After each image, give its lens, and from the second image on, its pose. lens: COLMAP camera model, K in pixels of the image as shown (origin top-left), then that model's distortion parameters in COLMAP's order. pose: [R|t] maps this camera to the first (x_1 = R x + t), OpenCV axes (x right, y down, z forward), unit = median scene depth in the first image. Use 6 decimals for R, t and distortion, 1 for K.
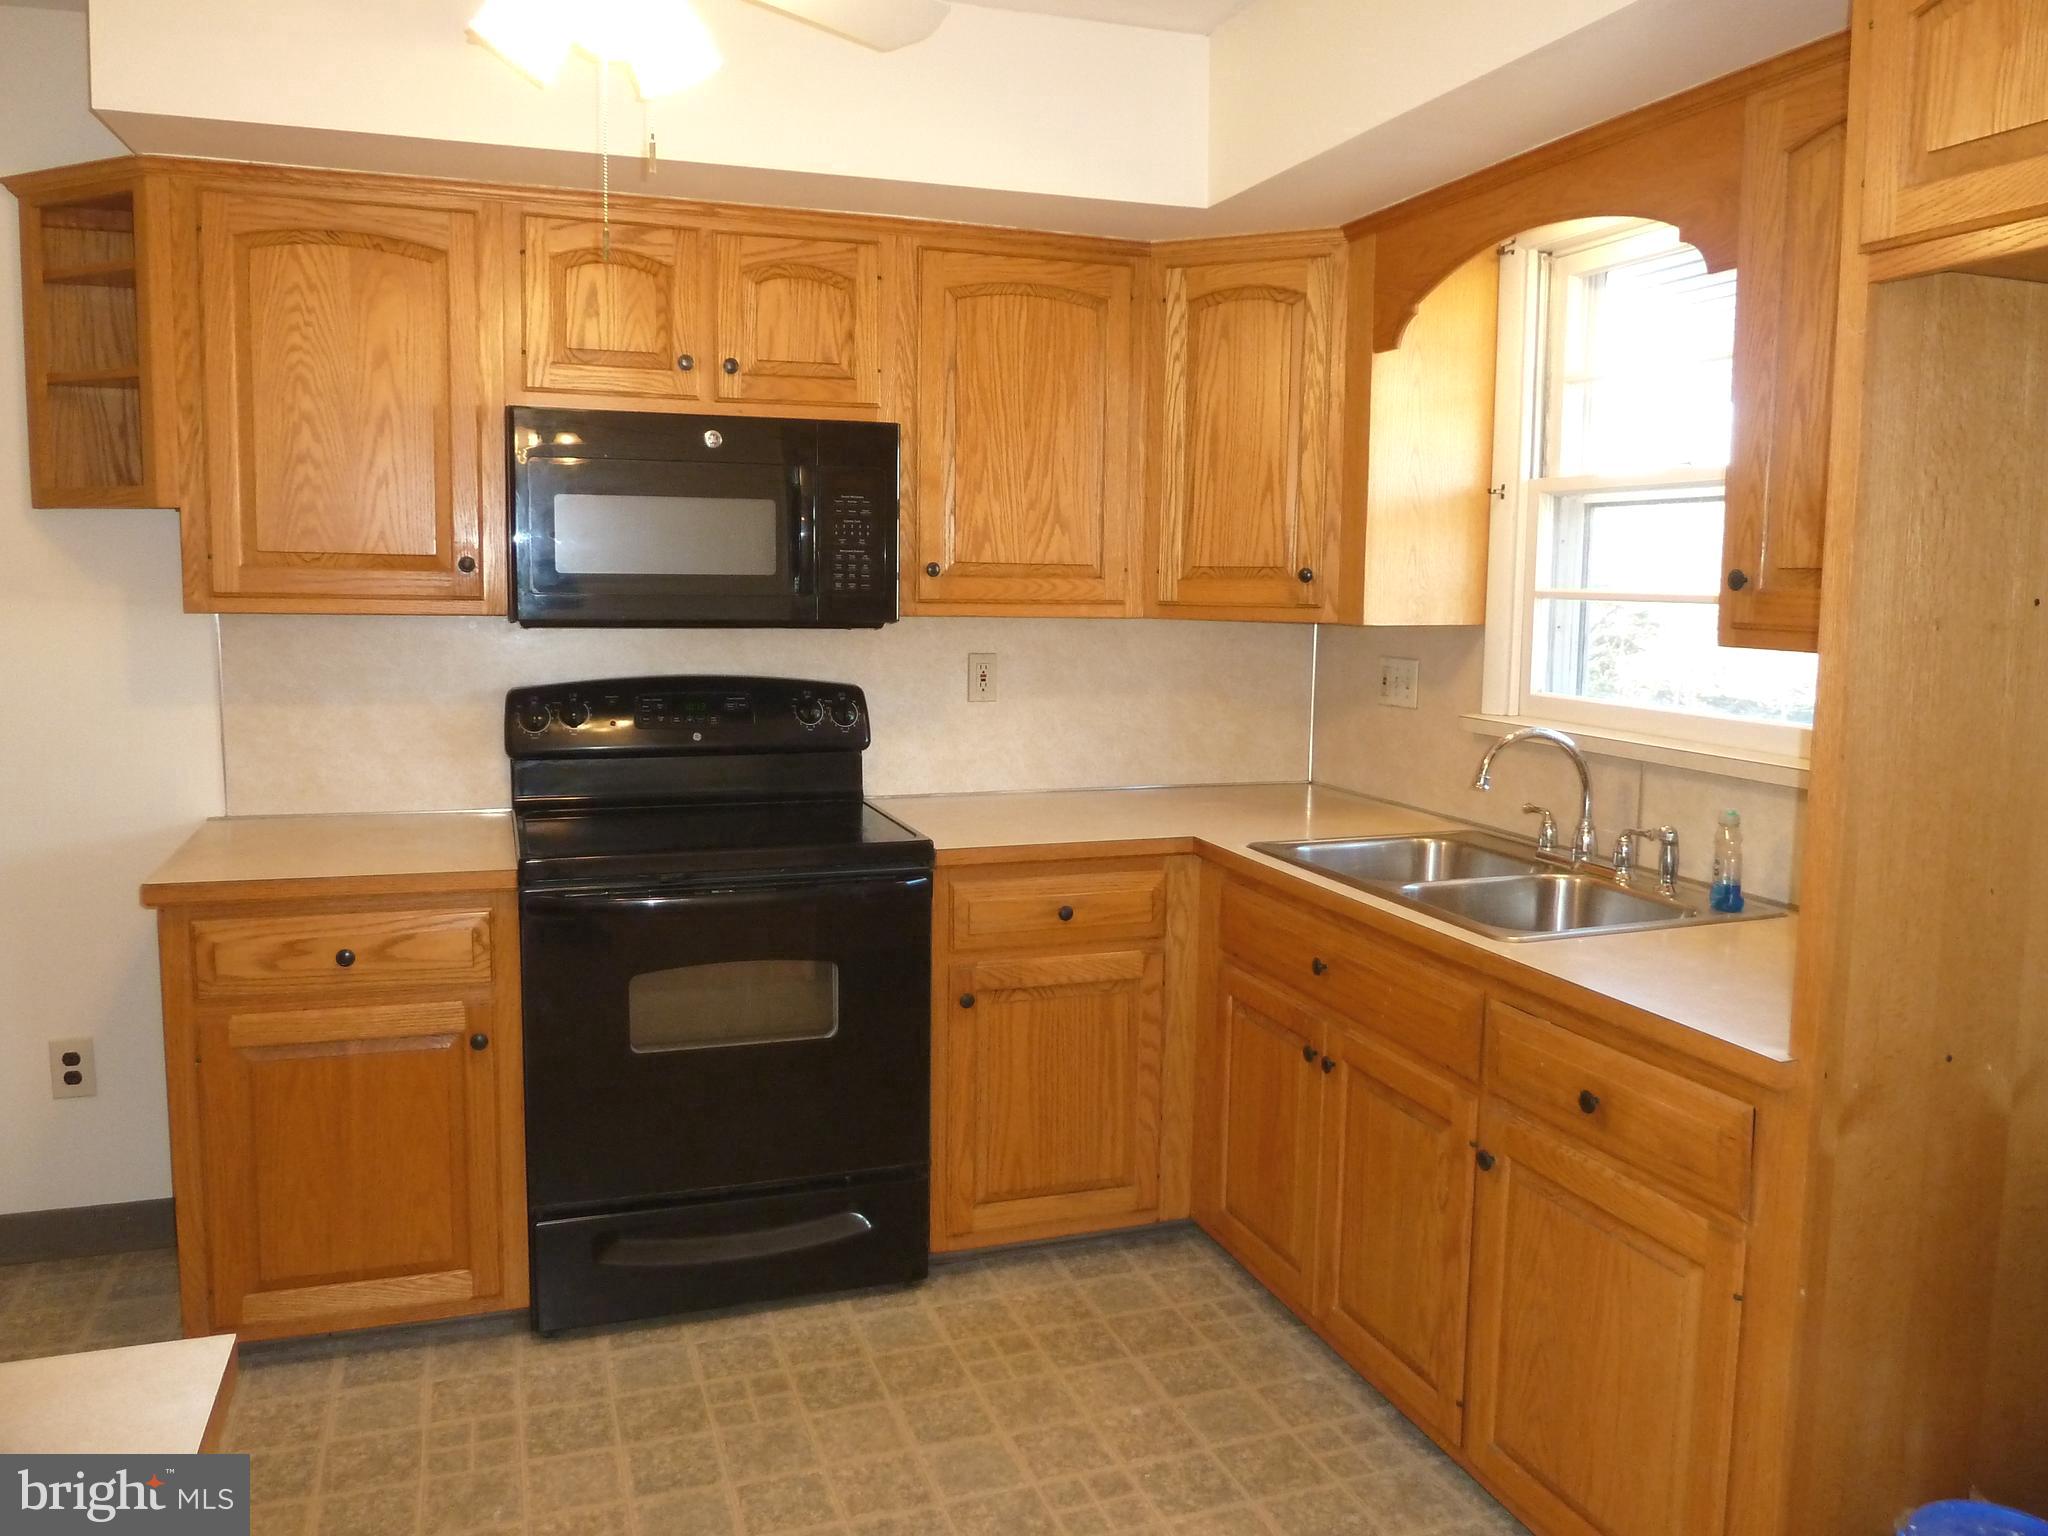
lens RADIAL K [[1511.3, 0, 1013.5], [0, 1511.3, 750.6], [0, 0, 1]] dist [-0.045786, 0.014287]
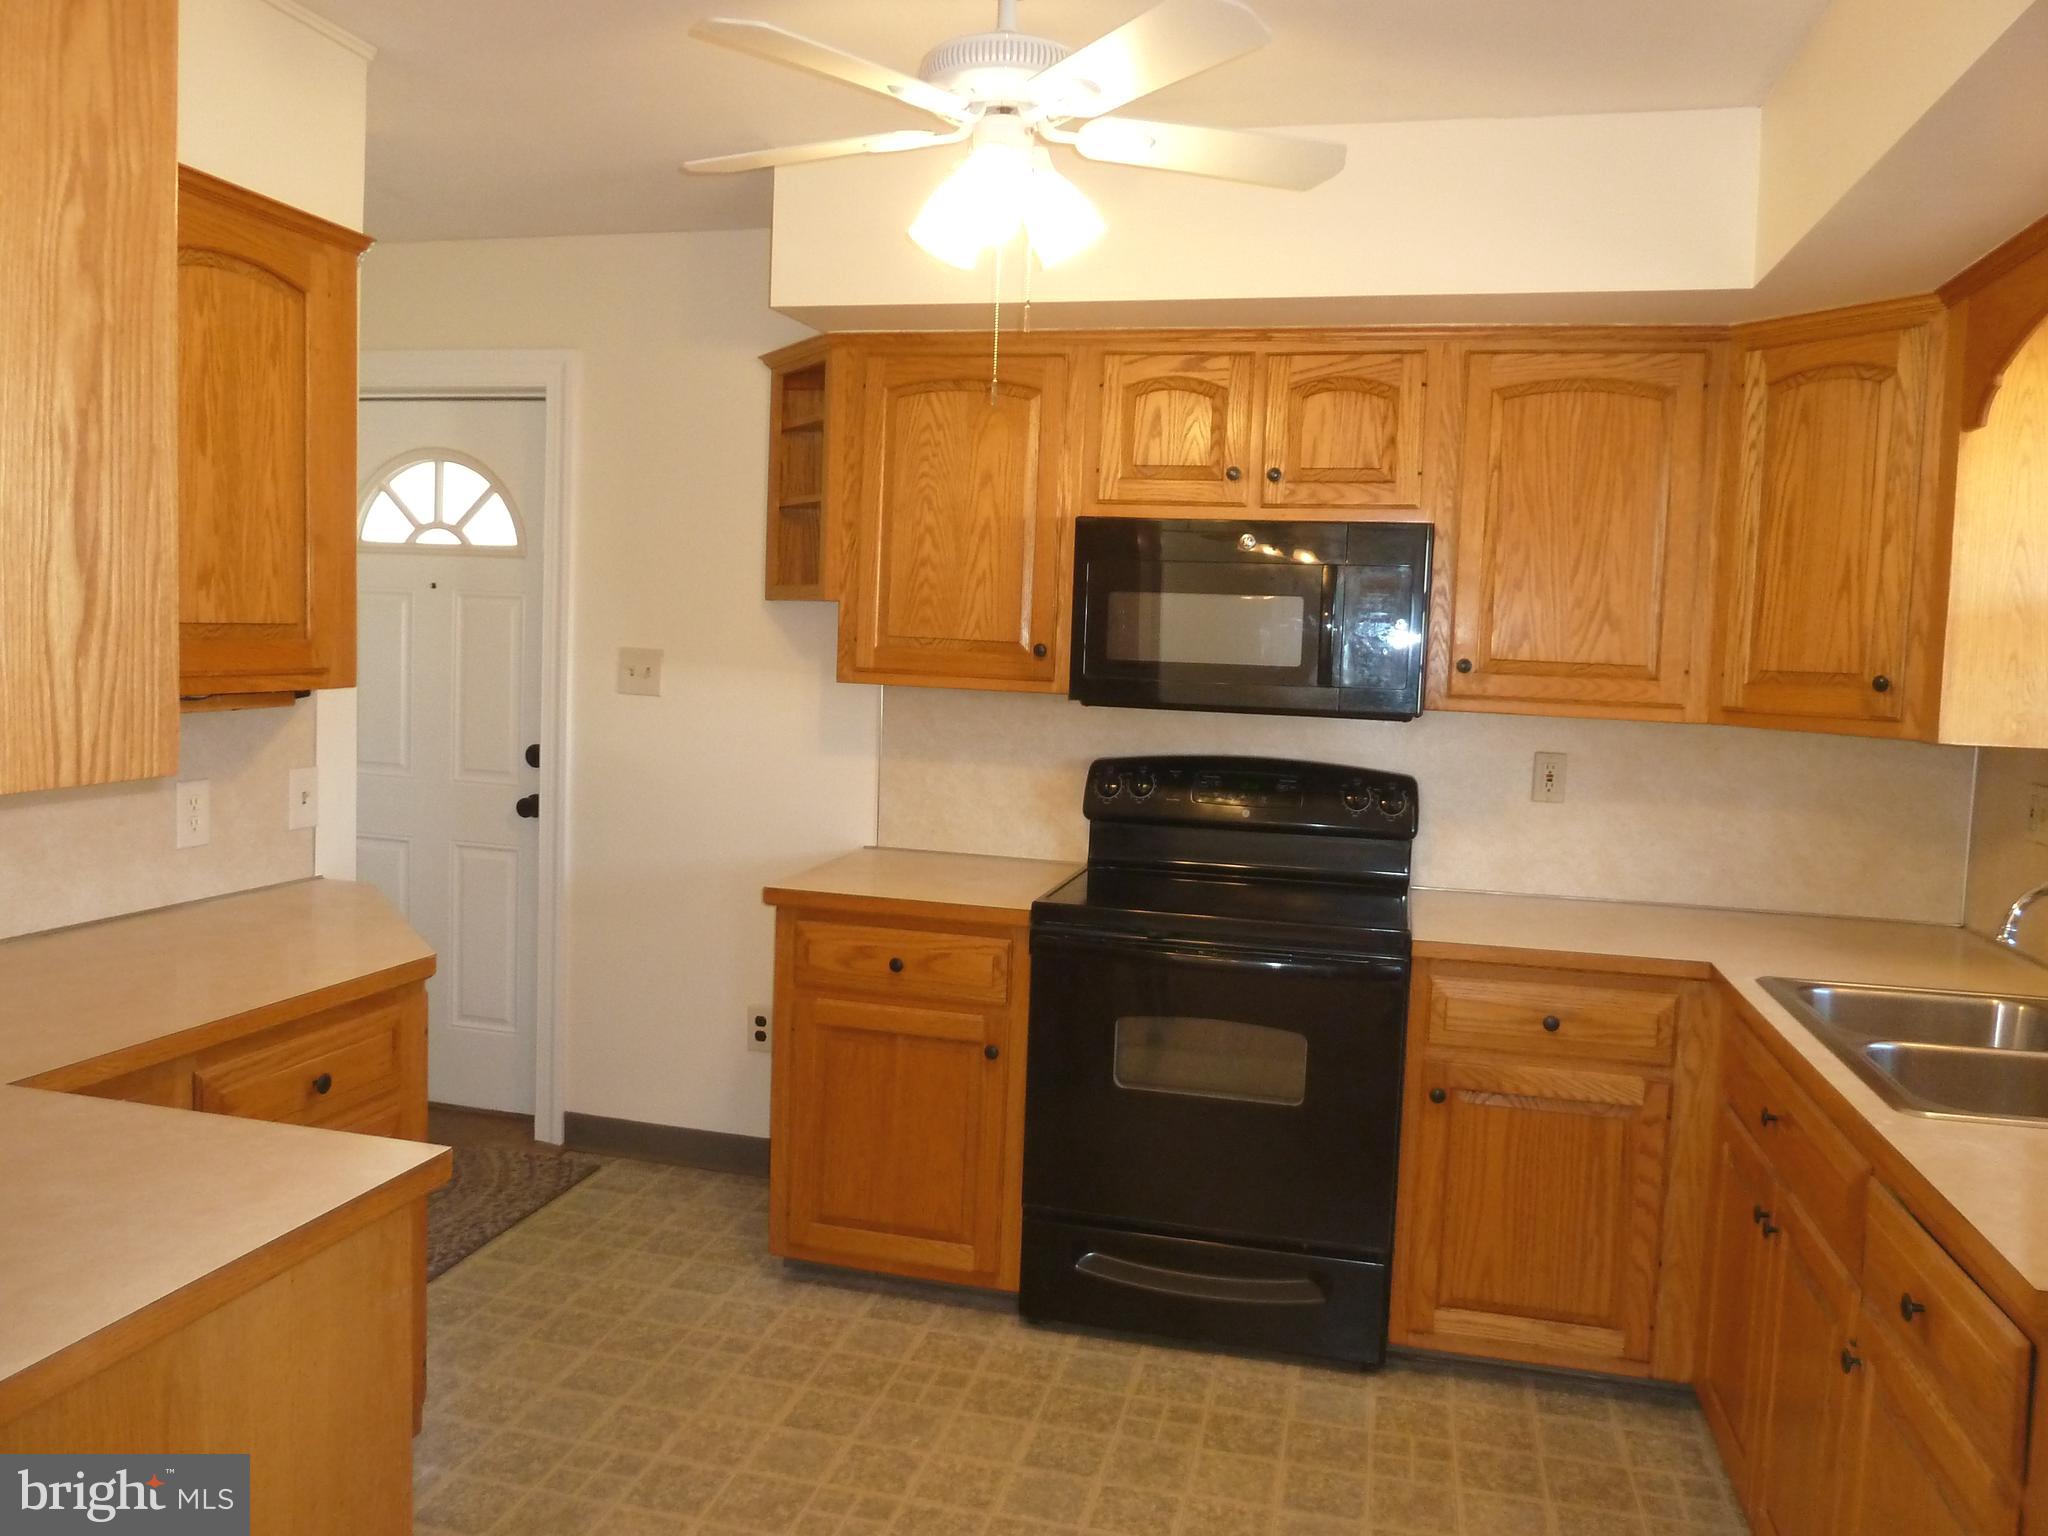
lens RADIAL K [[1511.3, 0, 1013.5], [0, 1511.3, 750.6], [0, 0, 1]] dist [-0.045786, 0.014287]
pose [[0.836110, 0.056480, -0.545646, 0.257148], [-0.088304, 0.995571, -0.032260, -0.004725], [0.541407, 0.075156, 0.837395, -0.001564]]
